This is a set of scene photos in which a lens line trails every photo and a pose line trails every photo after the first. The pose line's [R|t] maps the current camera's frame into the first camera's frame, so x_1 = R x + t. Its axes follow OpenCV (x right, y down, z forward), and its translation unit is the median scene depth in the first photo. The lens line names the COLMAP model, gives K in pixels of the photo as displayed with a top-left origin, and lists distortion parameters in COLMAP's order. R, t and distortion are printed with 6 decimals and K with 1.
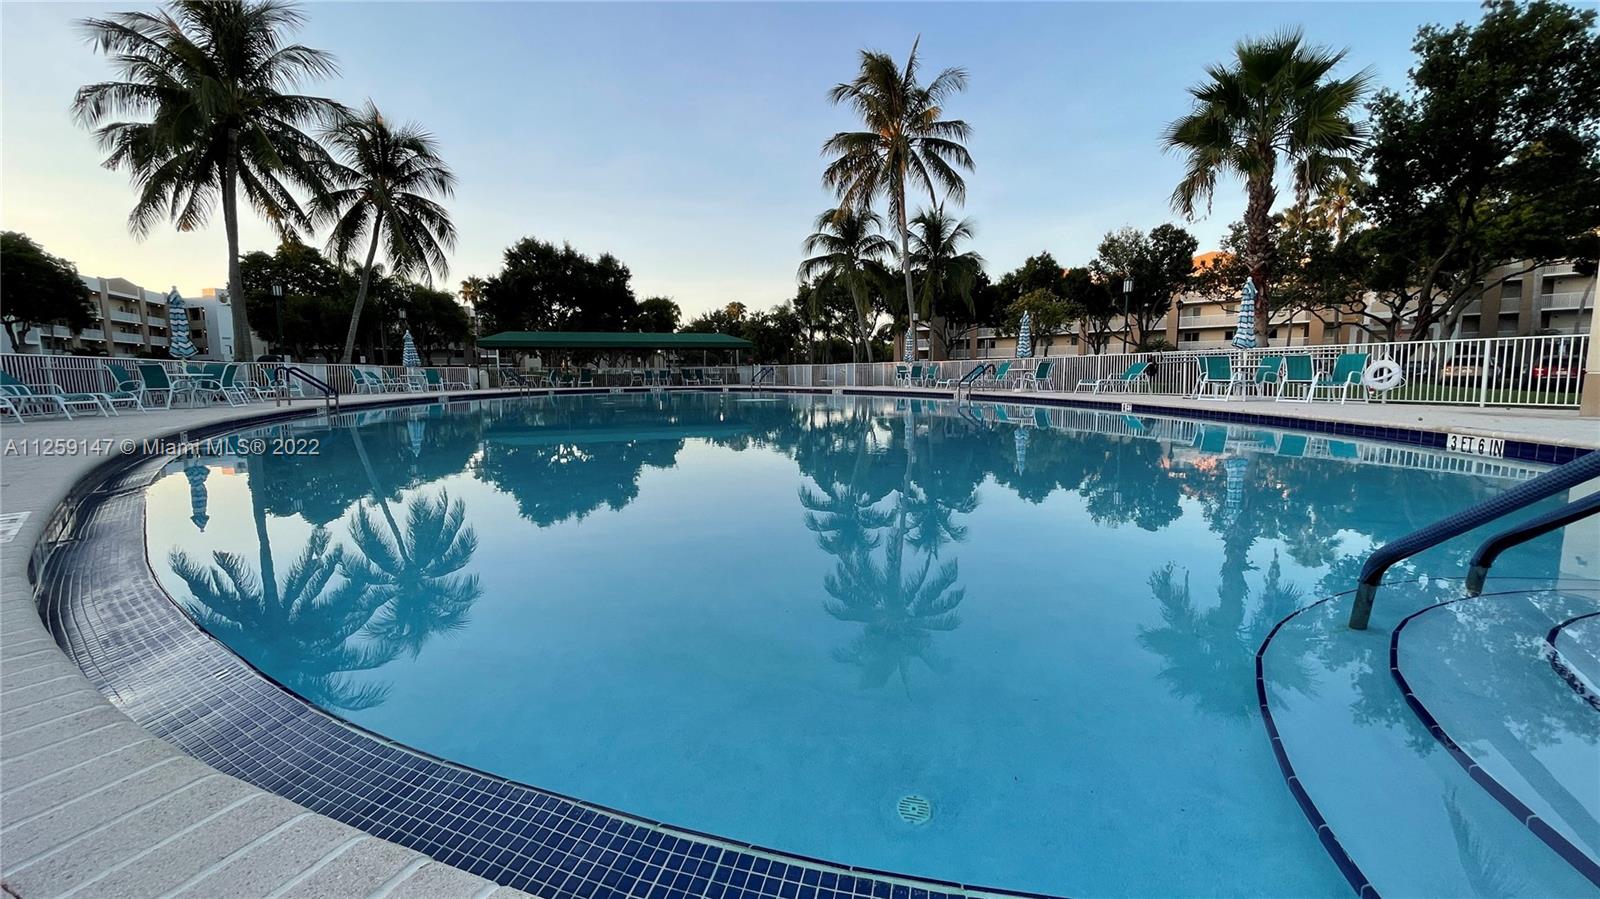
lens RADIAL K [[647.0, 0, 804.6], [0, 647.0, 451.4], [0, 0, 1]] dist [-0.001793, -0.000845]
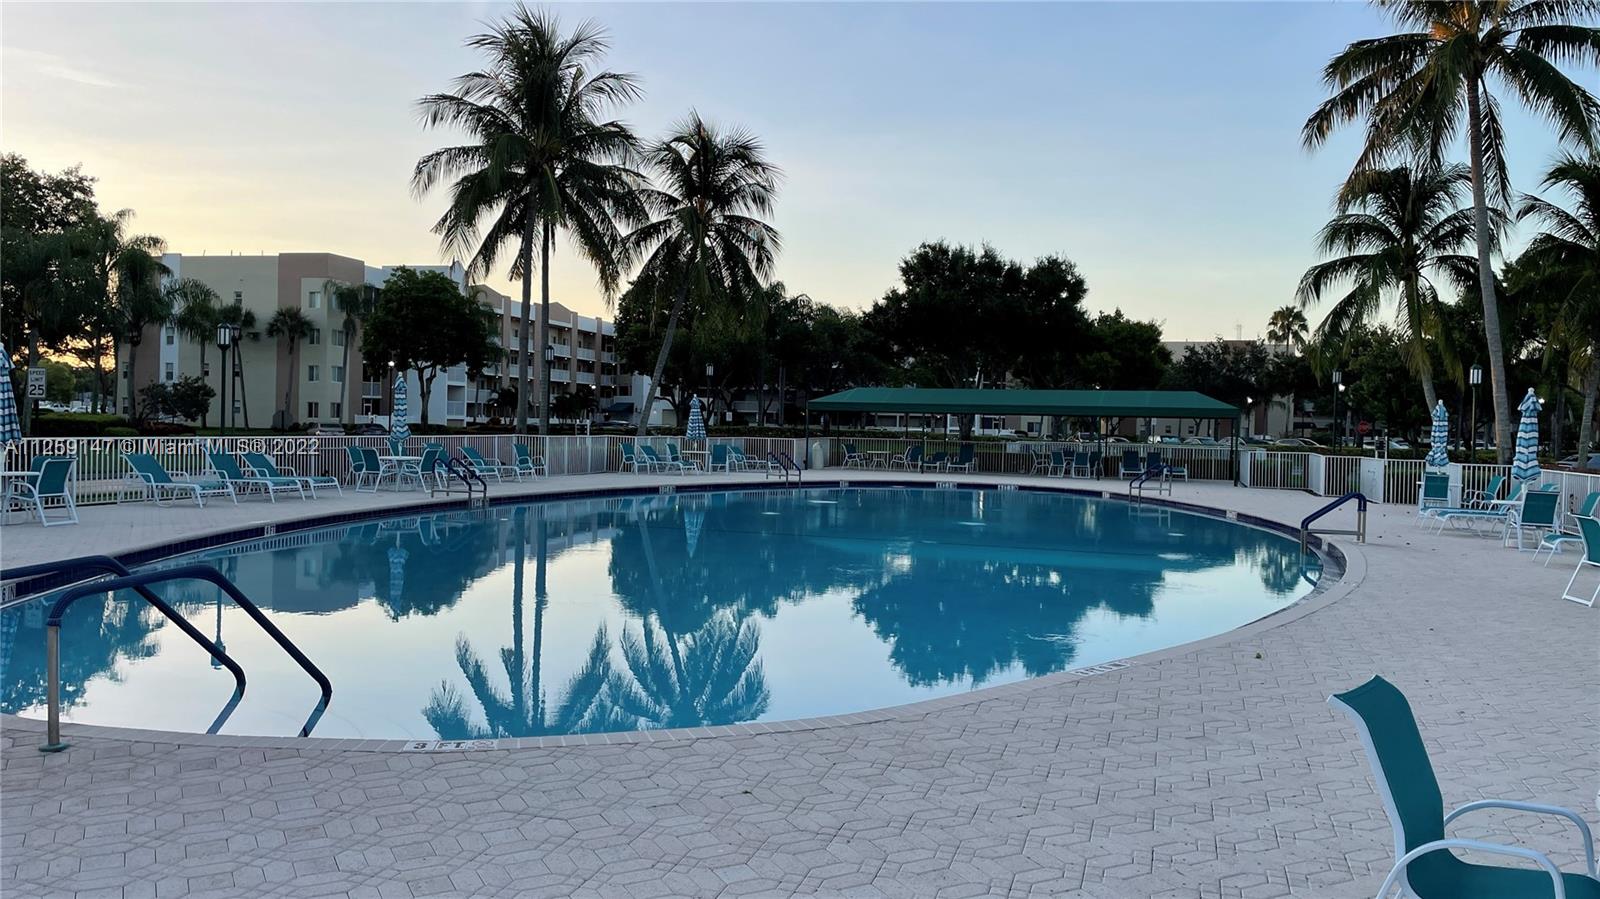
lens RADIAL K [[1199.8, 0, 793.5], [0, 1199.8, 444.4], [0, 0, 1]] dist [0.052246, -0.053604]
pose [[0.800283, 0.039226, -0.598339, 0.261760], [-0.102482, 0.992124, -0.072028, -0.026574], [0.590801, 0.118962, 0.797999, -0.056286]]
